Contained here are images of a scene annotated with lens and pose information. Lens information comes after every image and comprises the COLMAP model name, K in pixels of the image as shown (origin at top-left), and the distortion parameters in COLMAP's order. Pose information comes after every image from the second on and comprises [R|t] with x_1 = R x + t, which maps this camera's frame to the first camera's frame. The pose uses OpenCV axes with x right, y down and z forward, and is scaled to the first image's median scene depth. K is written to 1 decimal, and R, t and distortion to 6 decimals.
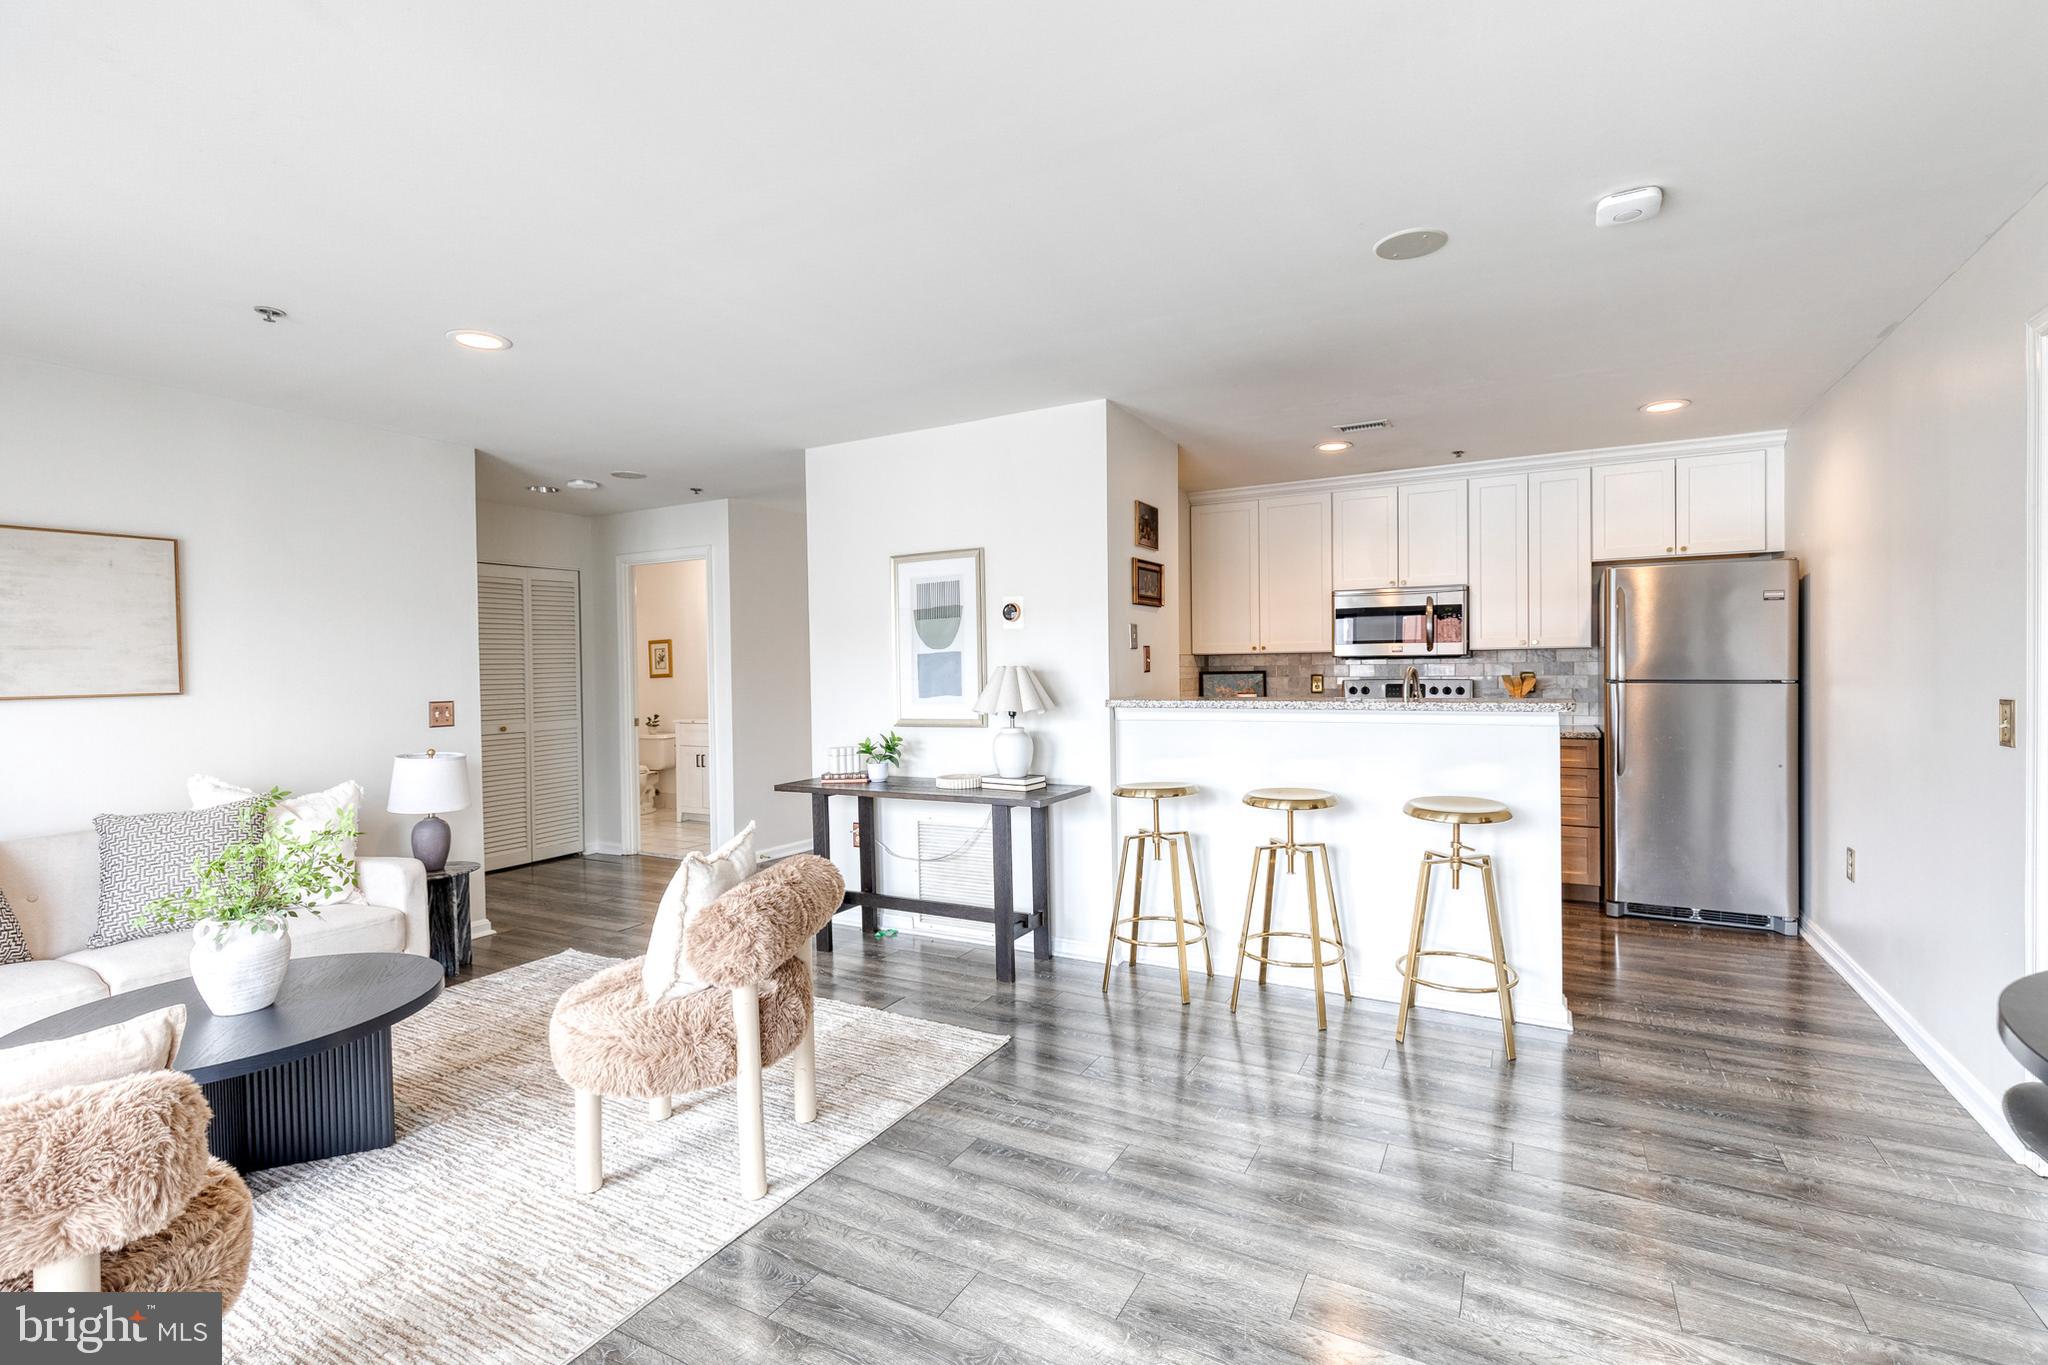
lens RADIAL K [[926.7, 0, 1042.7], [0, 926.7, 678.1], [0, 0, 1]] dist [0.008885, -0.000510]
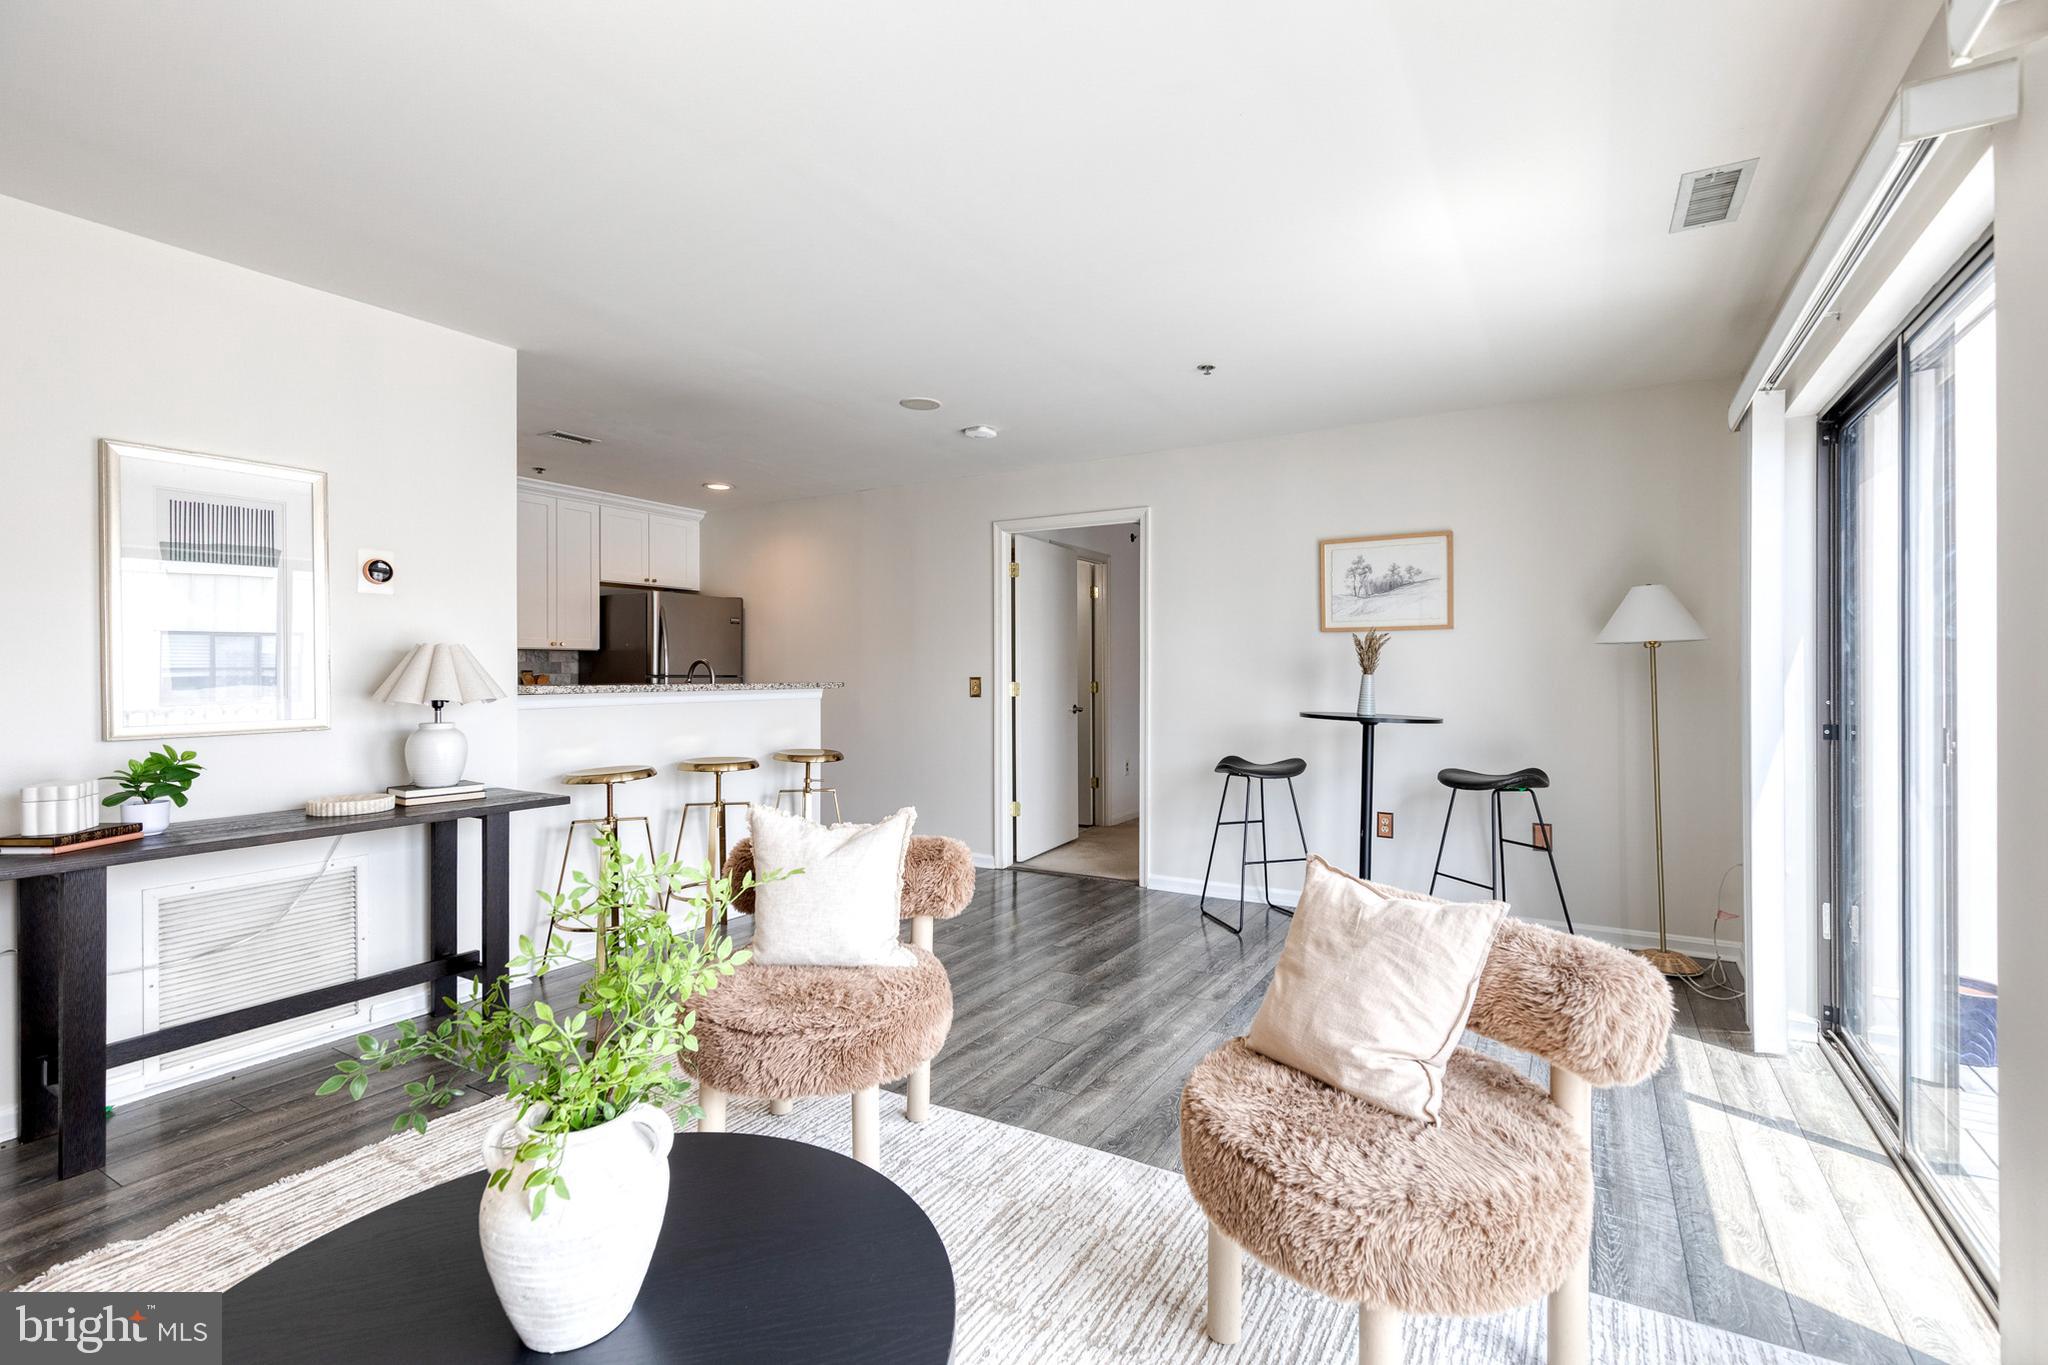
lens RADIAL K [[926.7, 0, 1042.7], [0, 926.7, 678.1], [0, 0, 1]] dist [0.008885, -0.000510]
pose [[0.034520, 0.009142, 0.999362, -0.821010], [0.013774, 0.999859, -0.009622, 0.031367], [-0.999309, 0.014097, 0.034390, 0.475736]]
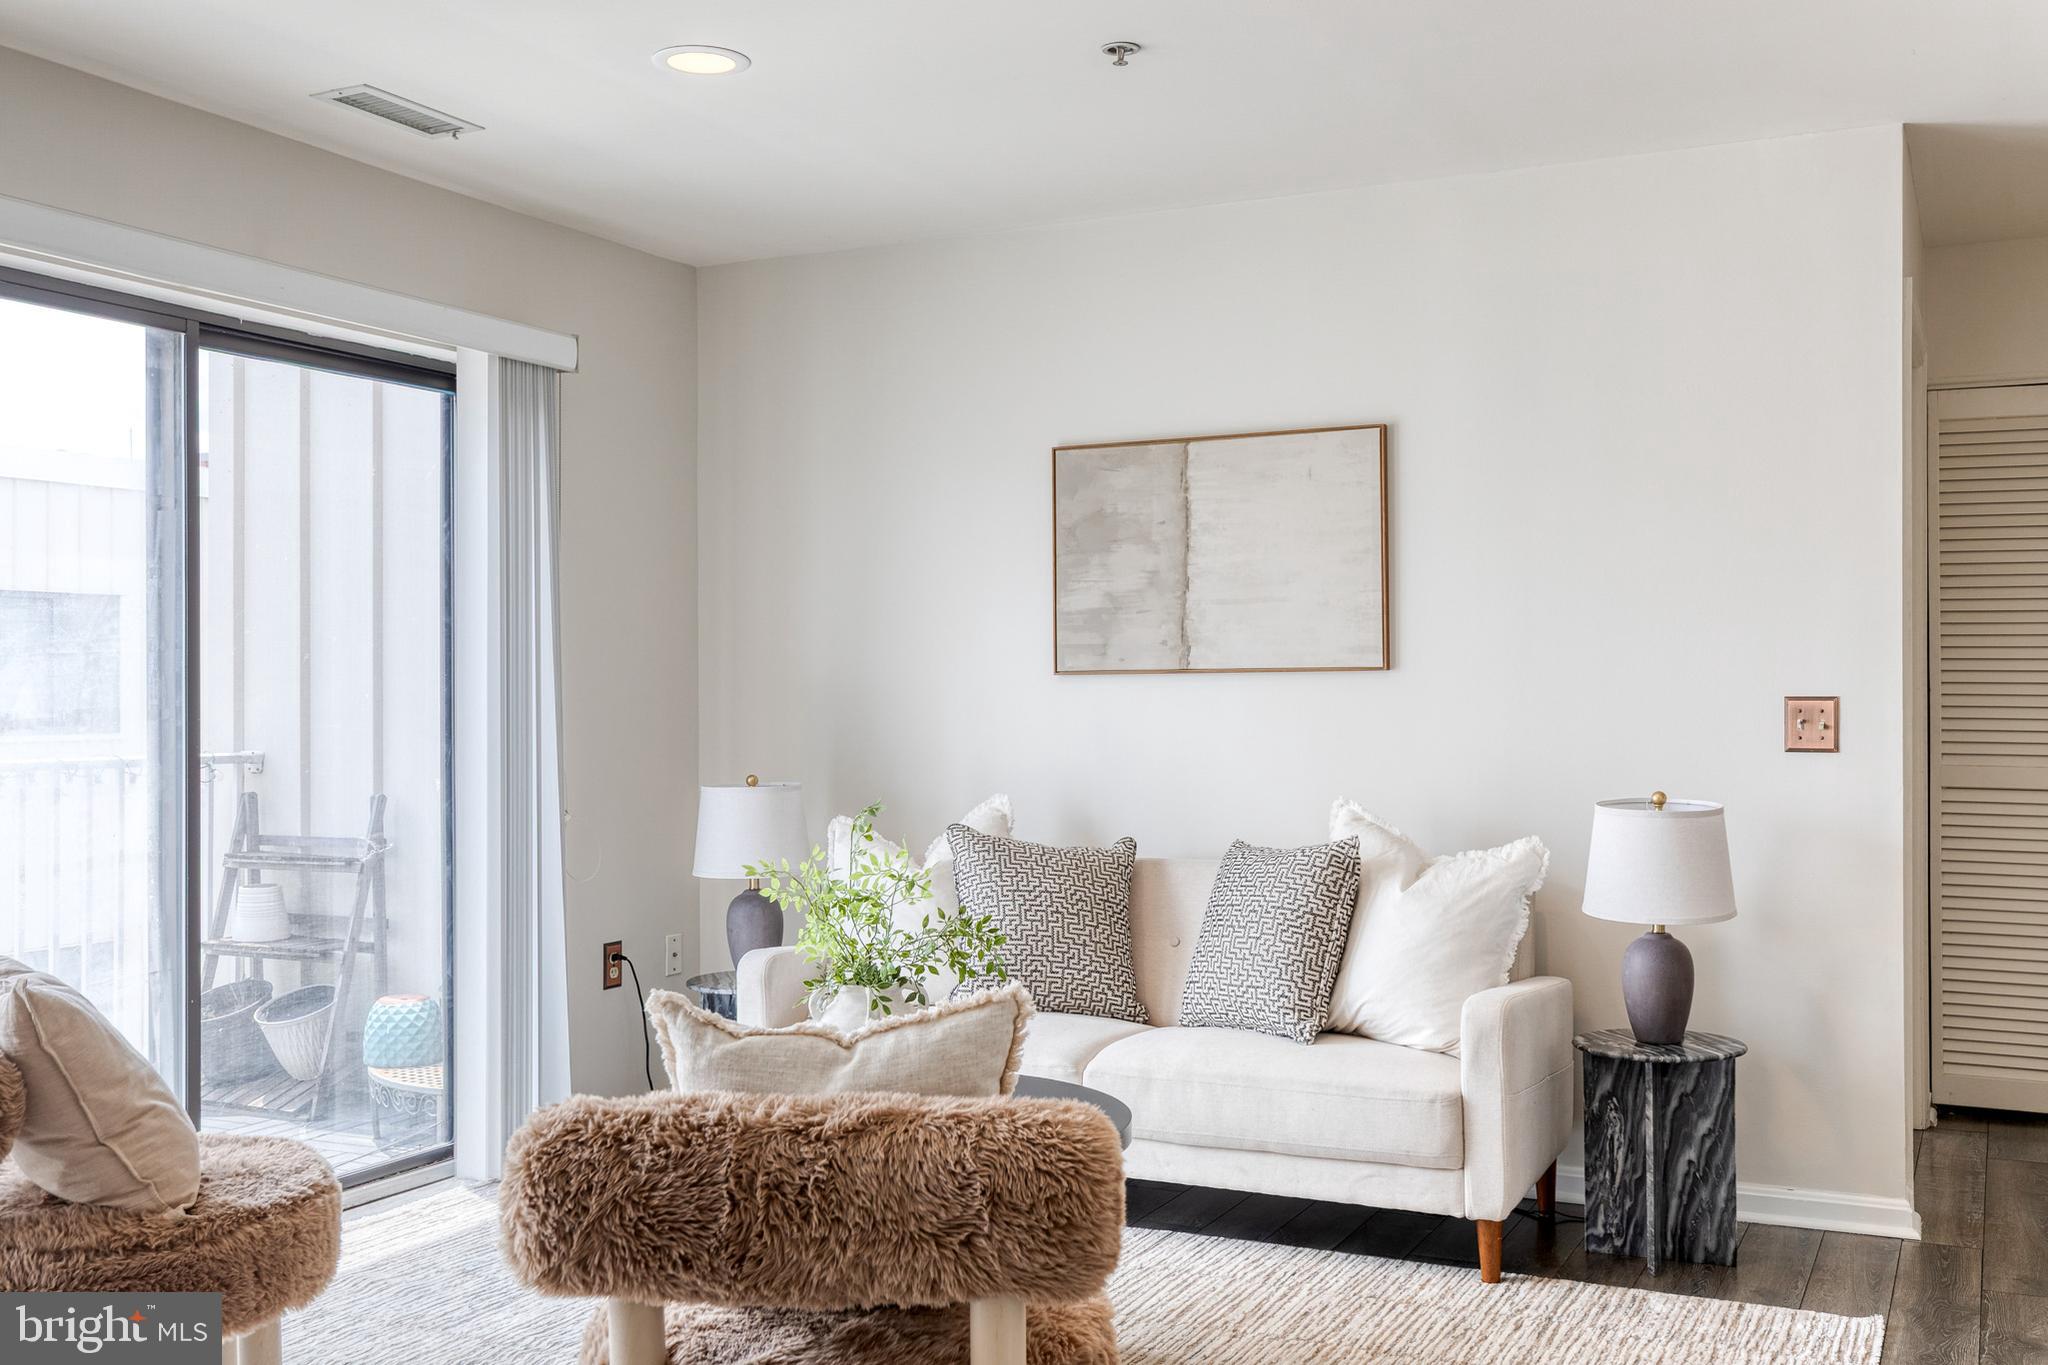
lens RADIAL K [[1950.7, 0, 1045.8], [0, 1950.7, 686.9], [0, 0, 1]] dist [0.008489, -0.005848]
pose [[0.040197, 0.015558, -0.999071, 0.354765], [-0.009444, 0.999840, 0.015190, 0.010434], [0.999147, 0.008825, 0.040337, 0.671547]]
